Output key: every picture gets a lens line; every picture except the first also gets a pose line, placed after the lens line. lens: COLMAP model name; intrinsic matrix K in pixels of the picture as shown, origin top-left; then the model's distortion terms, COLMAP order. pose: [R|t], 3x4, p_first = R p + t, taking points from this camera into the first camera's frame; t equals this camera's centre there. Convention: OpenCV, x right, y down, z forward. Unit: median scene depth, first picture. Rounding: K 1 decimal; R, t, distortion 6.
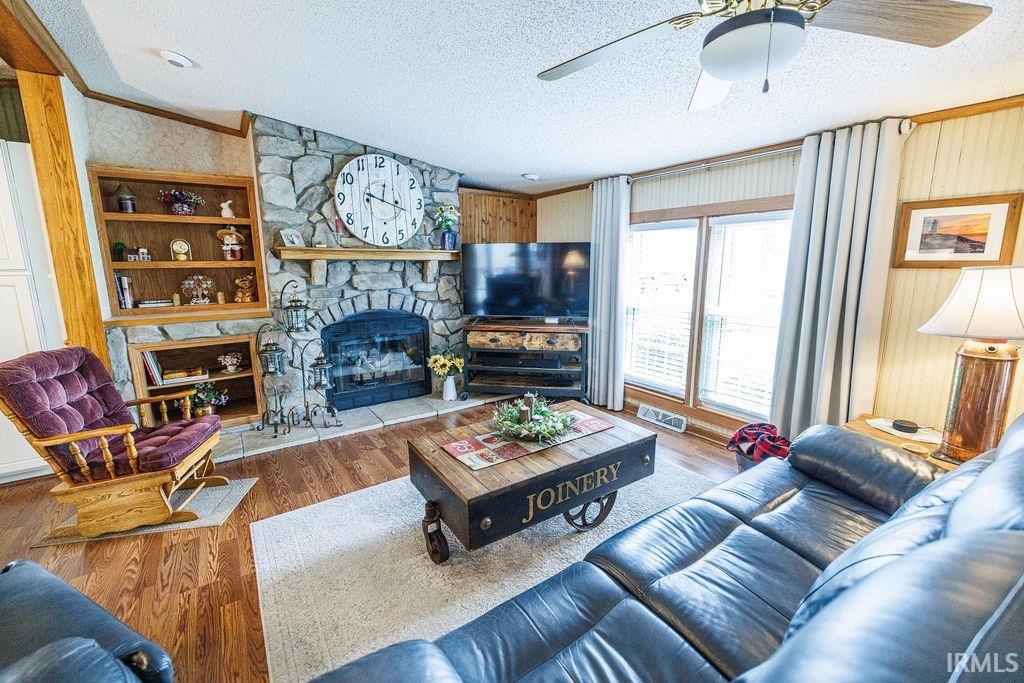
lens RADIAL K [[429.7, 0, 512.2], [0, 429.7, 338.0], [0, 0, 1]] dist [-0.000936, -0.000255]
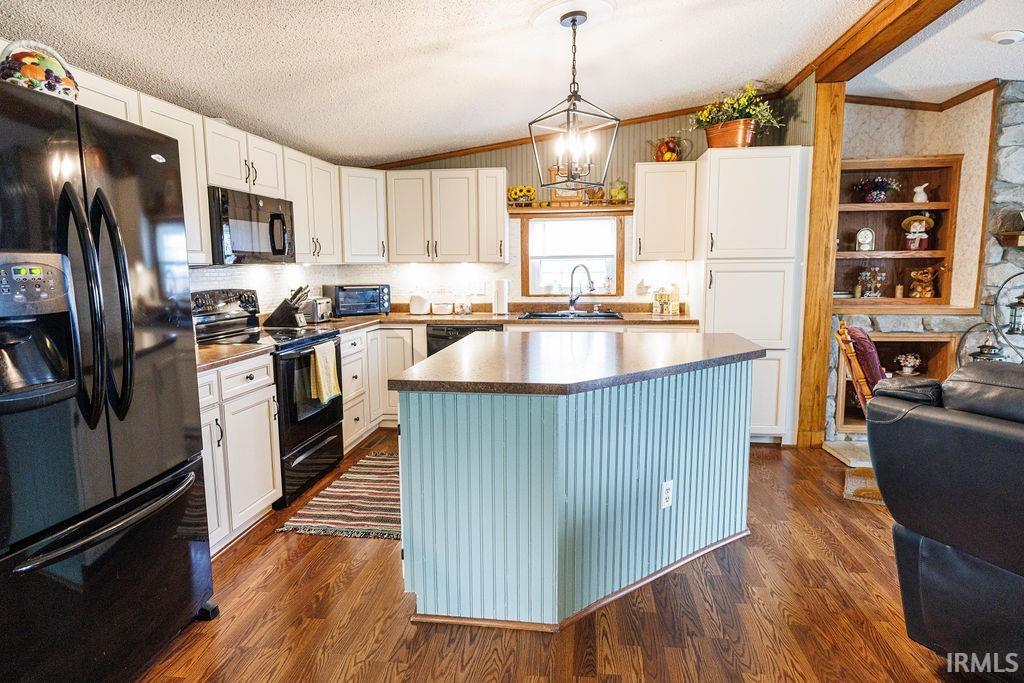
lens RADIAL K [[581.7, 0, 509.6], [0, 581.7, 342.1], [0, 0, 1]] dist [0.001767, 0.000263]
pose [[0.738563, 0.086414, -0.668623, -0.460401], [-0.115826, 0.993269, 0.000430, 0.107447], [0.664160, 0.077126, 0.743601, -0.451831]]
